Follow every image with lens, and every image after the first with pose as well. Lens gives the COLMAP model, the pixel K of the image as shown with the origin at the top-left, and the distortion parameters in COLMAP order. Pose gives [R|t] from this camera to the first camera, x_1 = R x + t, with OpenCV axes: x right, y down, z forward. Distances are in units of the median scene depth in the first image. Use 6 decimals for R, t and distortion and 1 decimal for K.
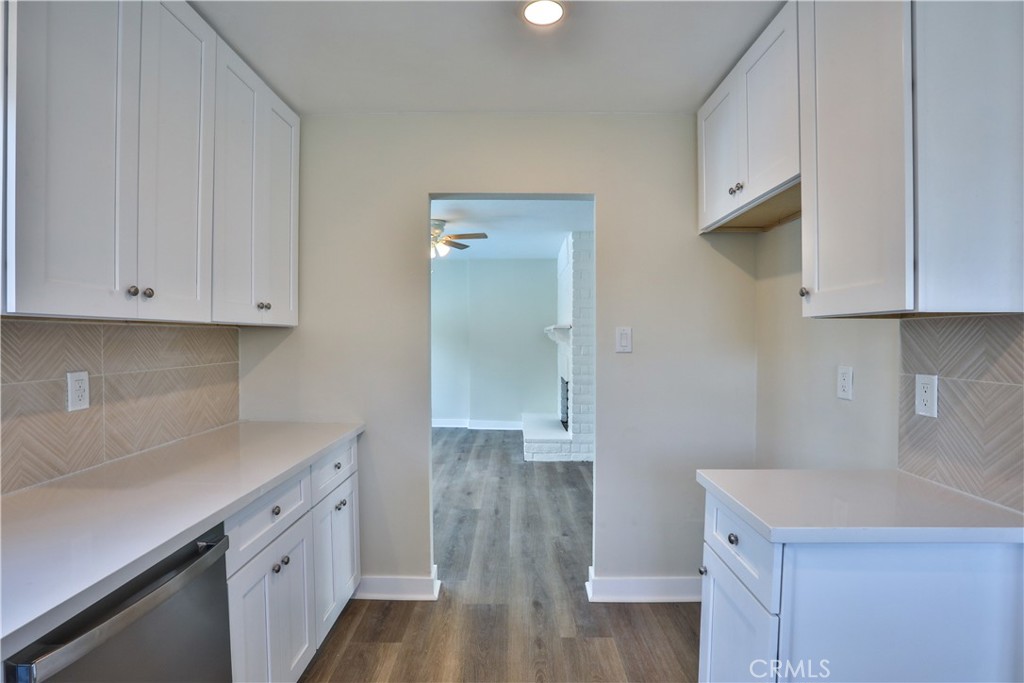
lens RADIAL K [[528.4, 0, 507.5], [0, 528.4, 341.9], [0, 0, 1]] dist [-0.077735, 0.034539]
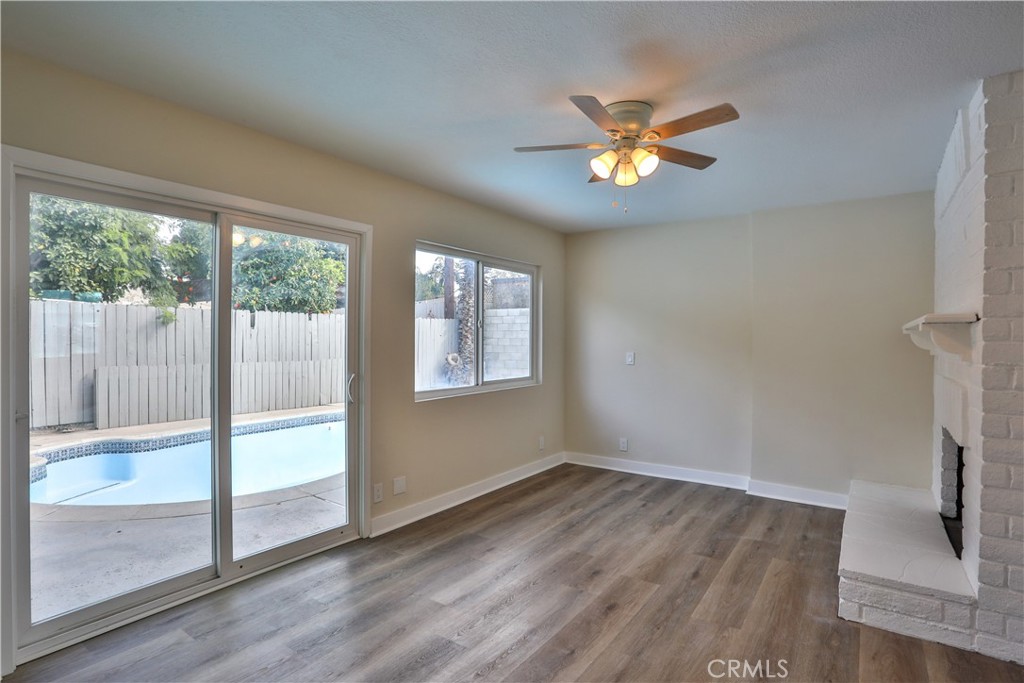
lens RADIAL K [[528.4, 0, 507.5], [0, 528.4, 341.9], [0, 0, 1]] dist [-0.077735, 0.034539]
pose [[0.823914, 0.007726, -0.566662, 0.043071], [-0.008295, 0.999964, 0.001574, -0.007514], [0.566654, 0.003404, 0.823949, 0.468562]]
